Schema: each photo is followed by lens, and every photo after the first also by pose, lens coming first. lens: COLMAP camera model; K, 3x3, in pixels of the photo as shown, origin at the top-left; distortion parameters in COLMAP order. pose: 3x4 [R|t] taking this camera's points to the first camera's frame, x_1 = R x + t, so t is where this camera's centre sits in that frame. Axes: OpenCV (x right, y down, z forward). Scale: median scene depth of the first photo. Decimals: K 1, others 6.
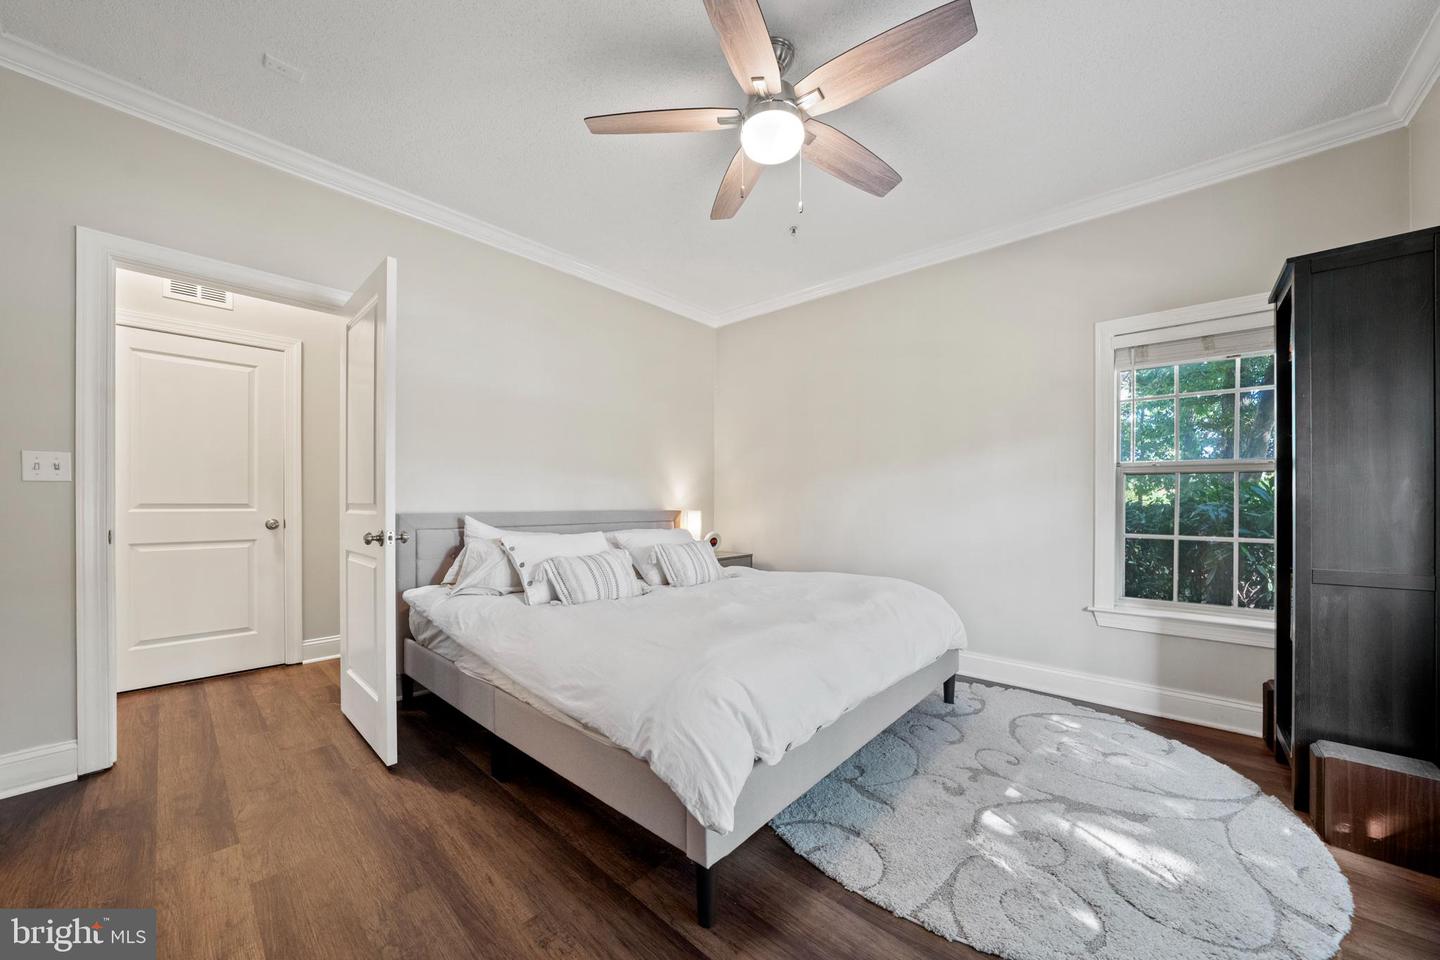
lens RADIAL K [[506.8, 0, 704.3], [0, 506.8, 510.6], [0, 0, 1]] dist [-0.019551, 0.003453]
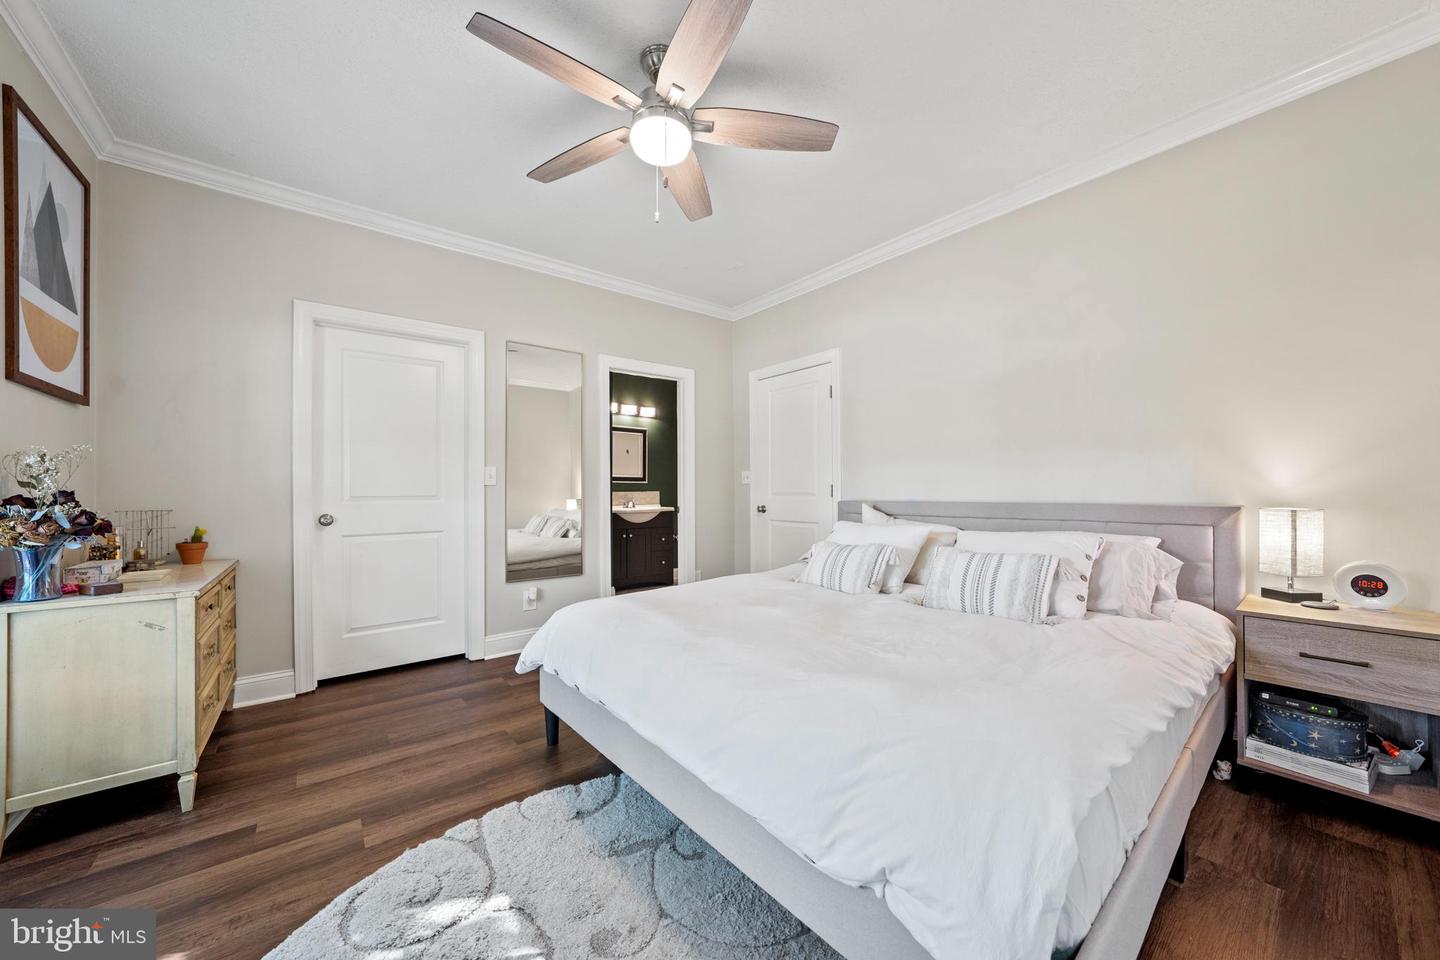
lens RADIAL K [[506.8, 0, 720.8], [0, 506.8, 483.0], [0, 0, 1]] dist [-0.019551, 0.003453]
pose [[-0.125117, -0.020141, -0.991938, 1.116165], [-0.009366, 0.999773, -0.019118, -0.017861], [0.992098, 0.006899, -0.125277, 1.213528]]
